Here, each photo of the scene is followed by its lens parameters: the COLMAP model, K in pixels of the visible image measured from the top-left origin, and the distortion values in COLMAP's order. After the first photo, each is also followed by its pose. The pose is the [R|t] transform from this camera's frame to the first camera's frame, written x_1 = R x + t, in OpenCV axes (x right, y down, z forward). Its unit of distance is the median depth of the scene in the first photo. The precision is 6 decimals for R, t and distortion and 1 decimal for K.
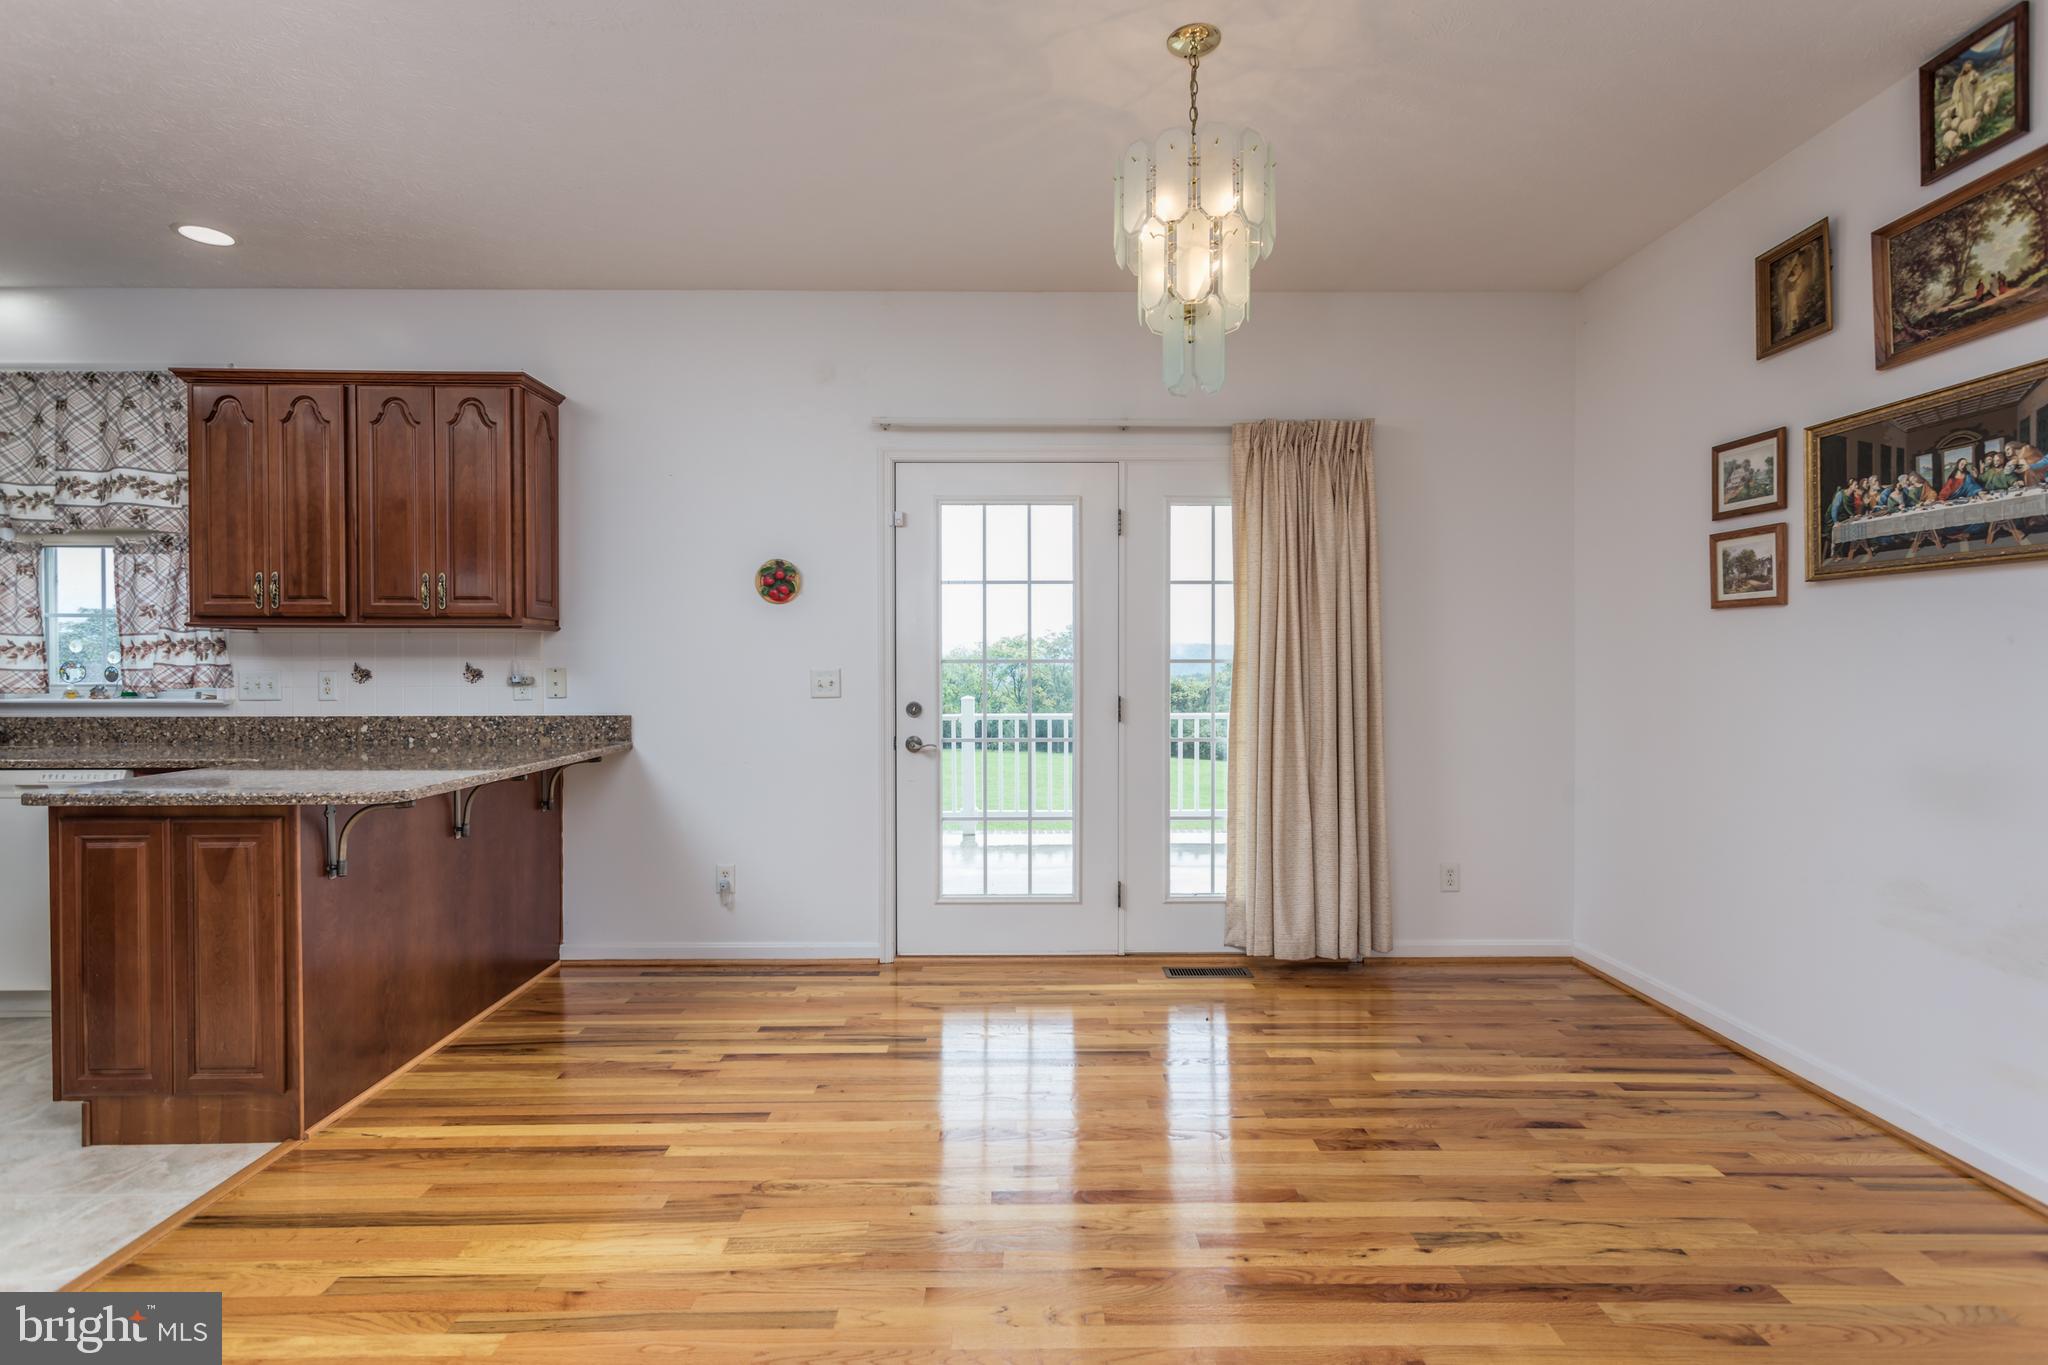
lens RADIAL K [[962.1, 0, 1020.2], [0, 962.1, 677.8], [0, 0, 1]] dist [0.004437, 0.000798]
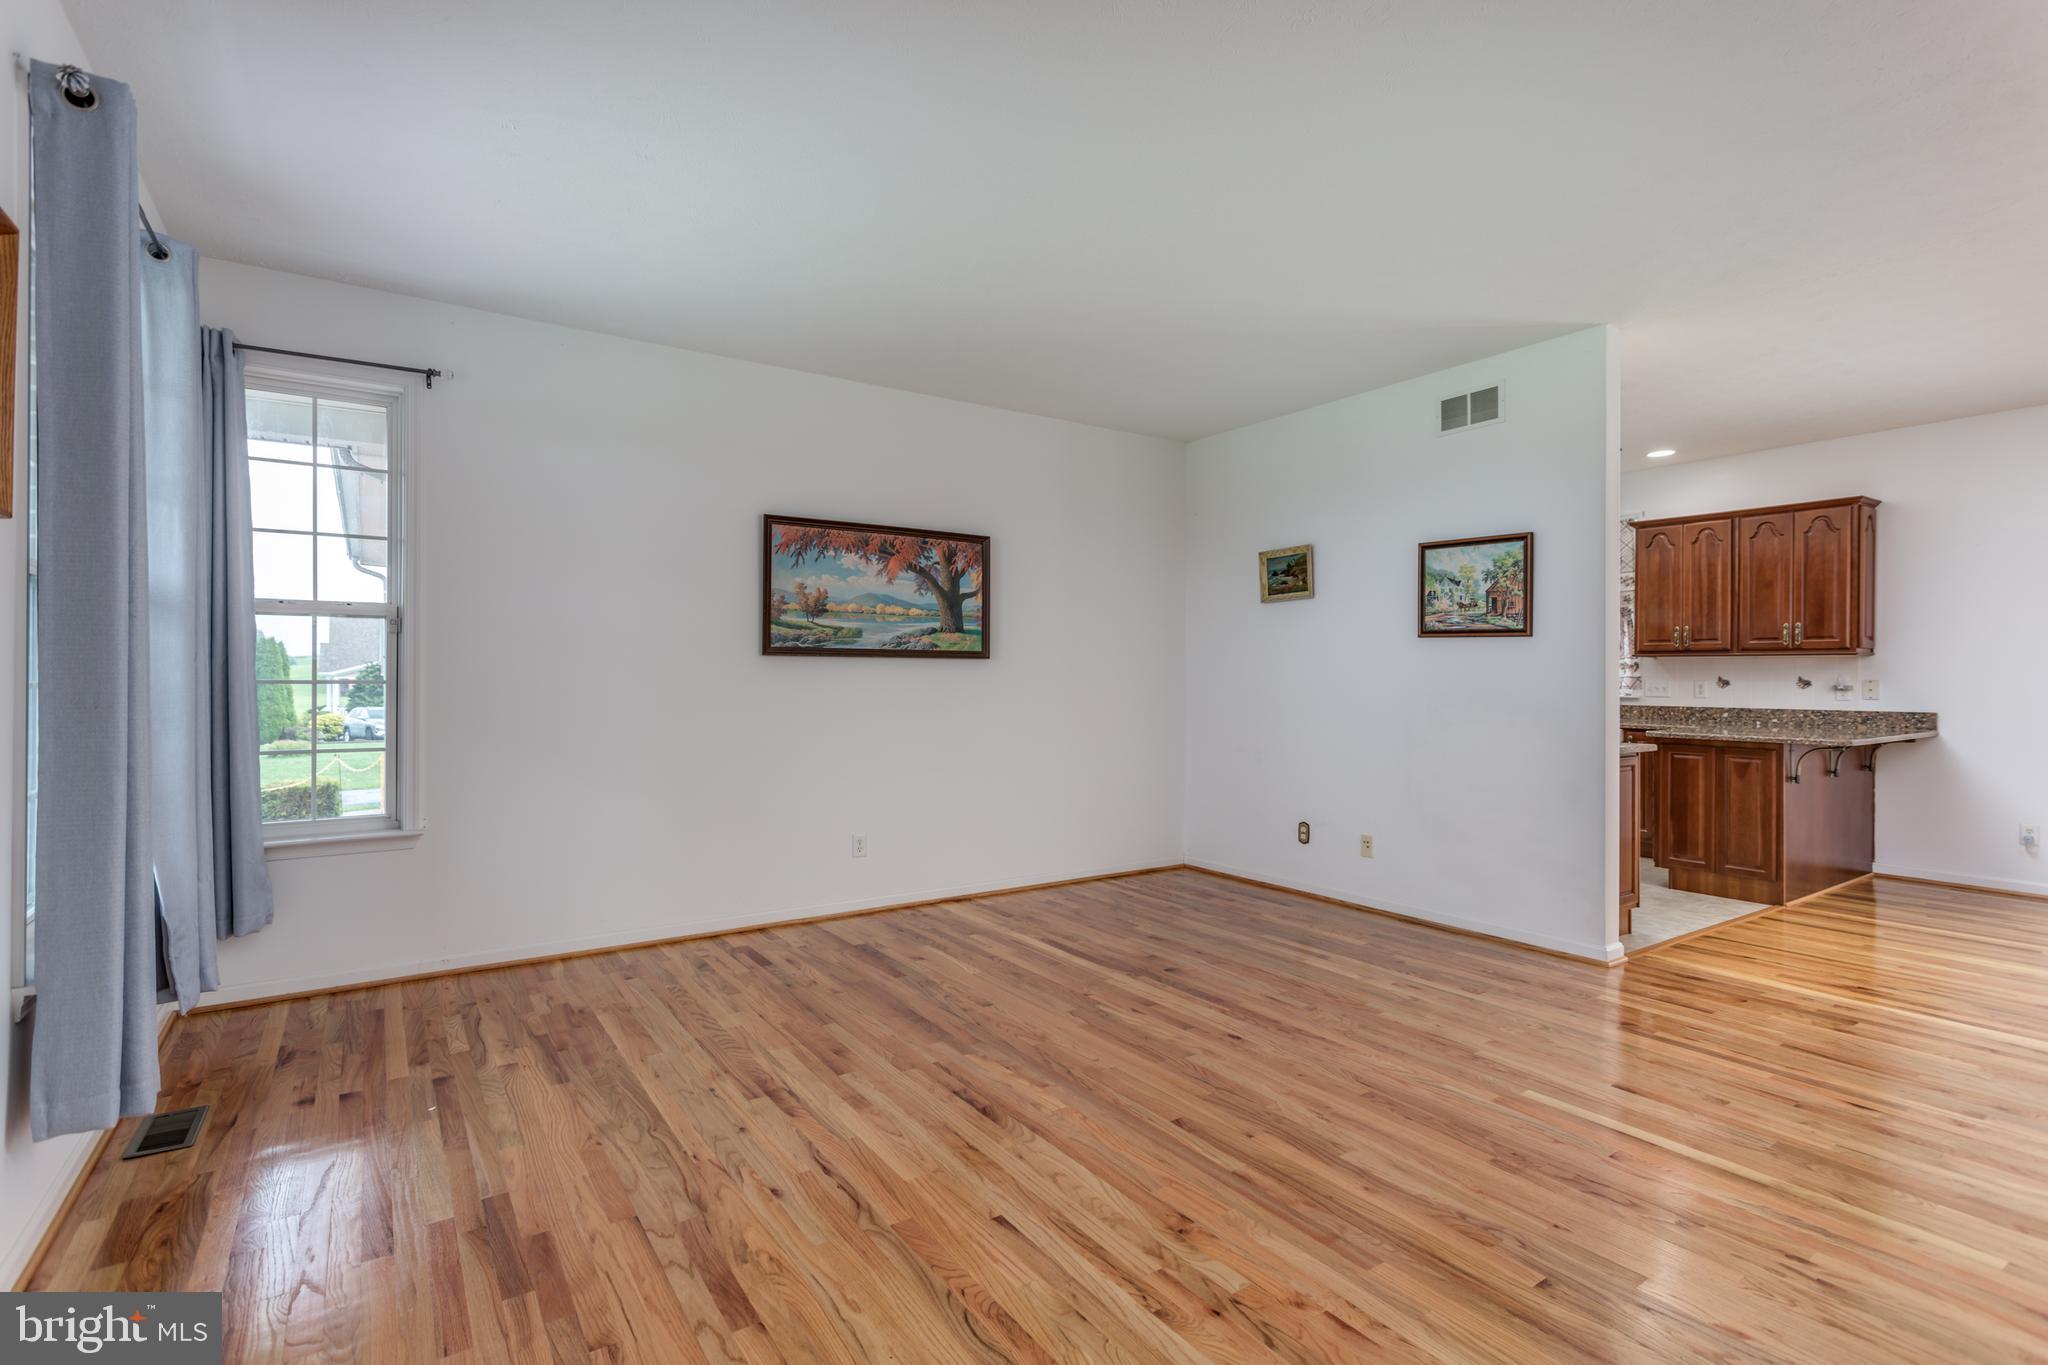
lens RADIAL K [[963.0, 0, 1020.1], [0, 963.0, 678.8], [0, 0, 1]] dist [0.001709, 0.002025]
pose [[0.553161, 0.005418, -0.833057, 0.049375], [-0.014951, 0.999882, -0.003425, 0.015056], [0.832940, 0.014350, 0.553177, -1.052081]]
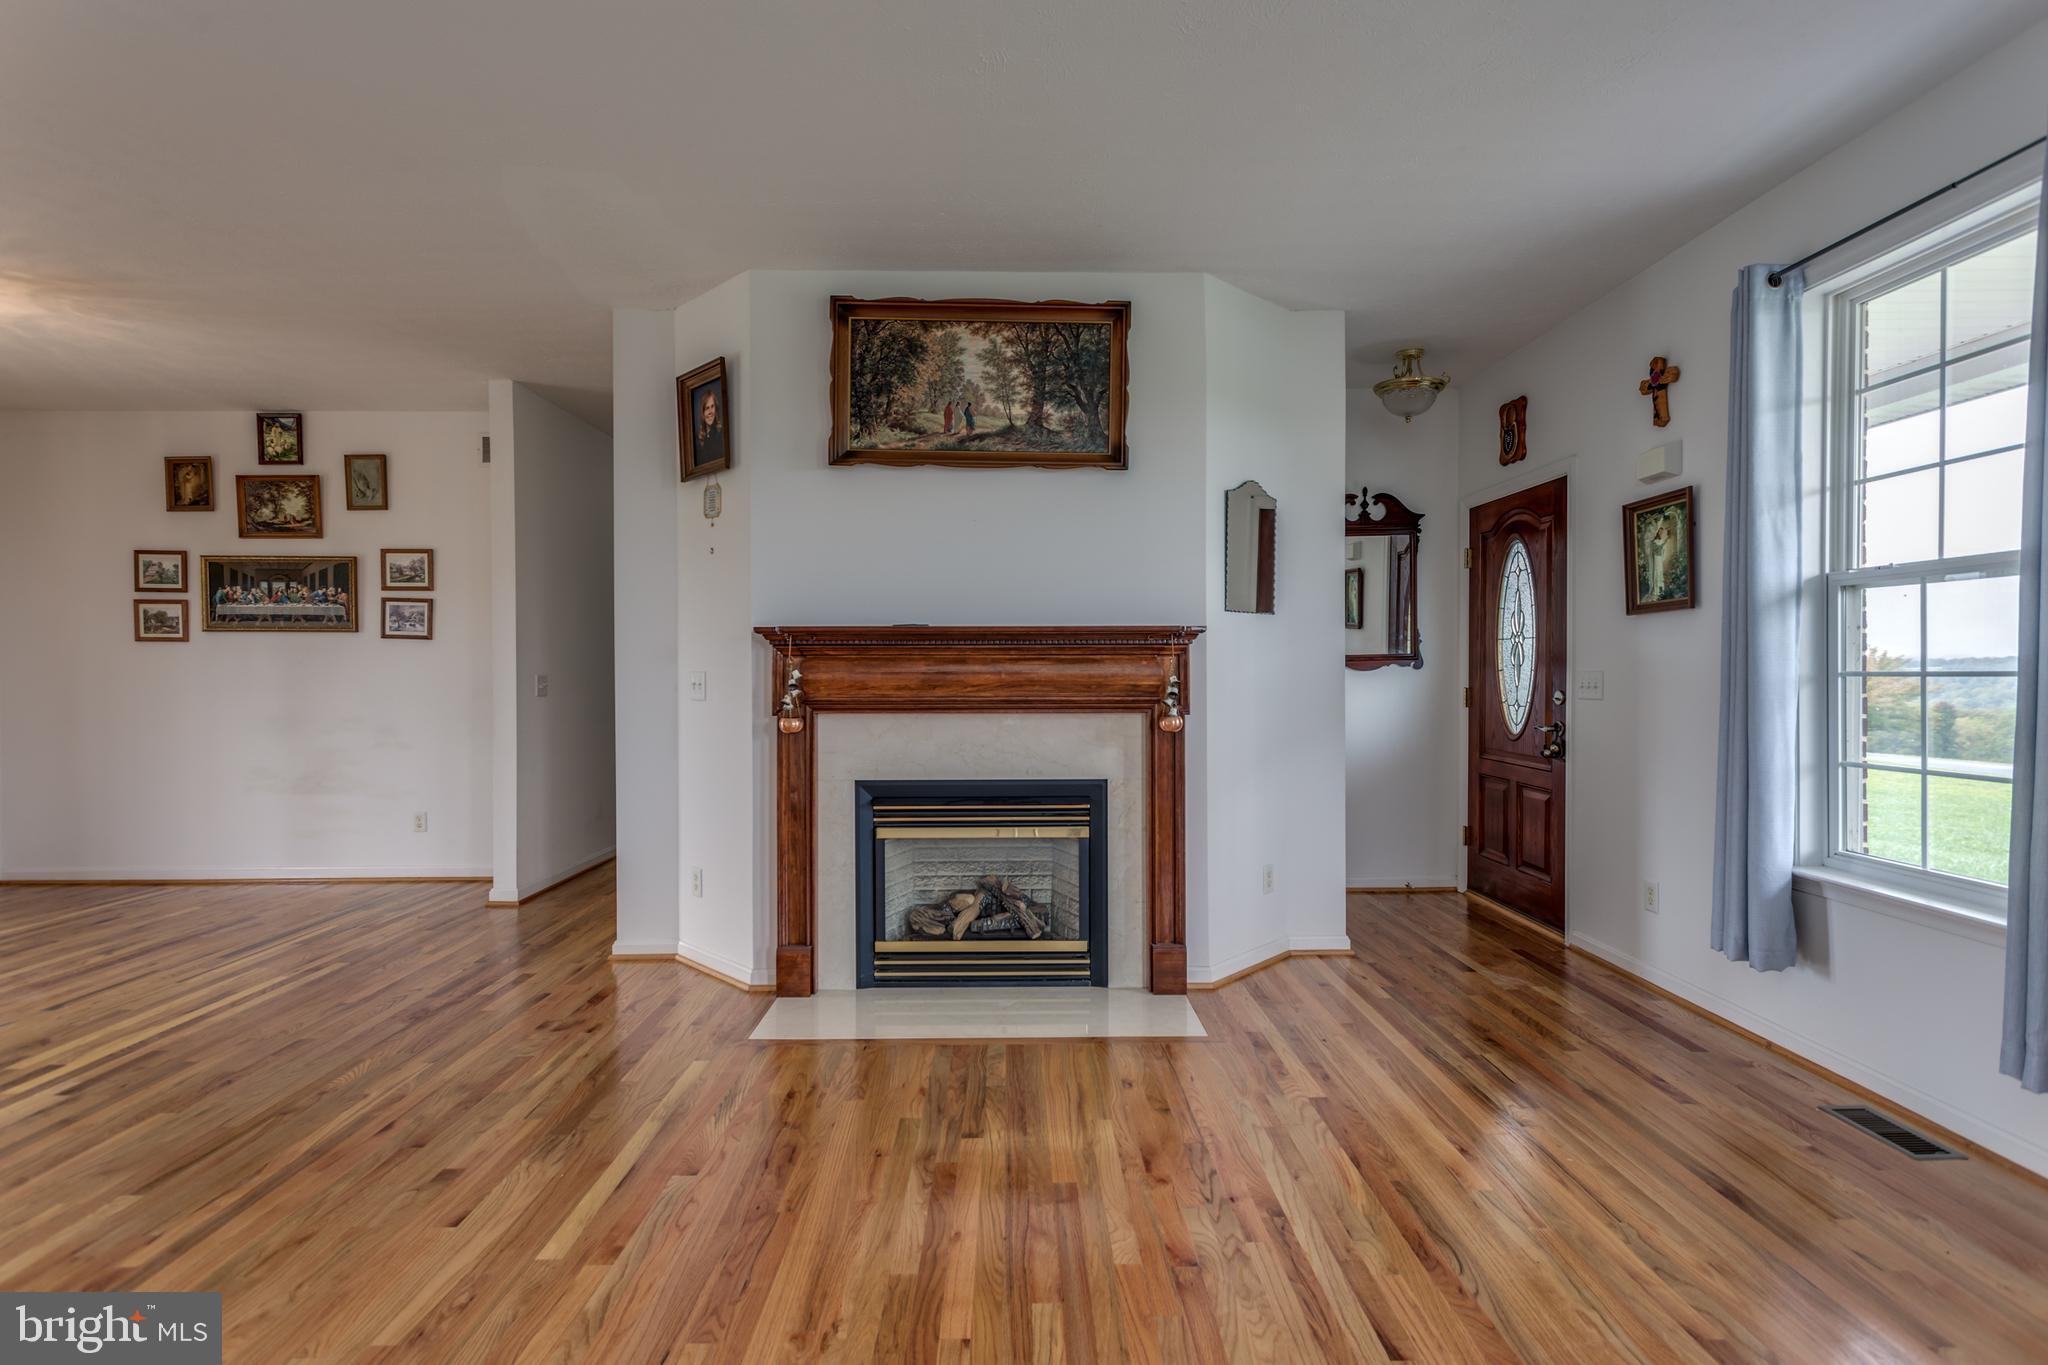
lens RADIAL K [[962.1, 0, 1026.0], [0, 962.1, 675.0], [0, 0, 1]] dist [0.004437, 0.000798]
pose [[-0.006874, -0.004497, 0.999966, -0.935933], [0.018806, 0.999812, 0.004626, 0.011204], [-0.999800, 0.018838, -0.006788, -0.543163]]
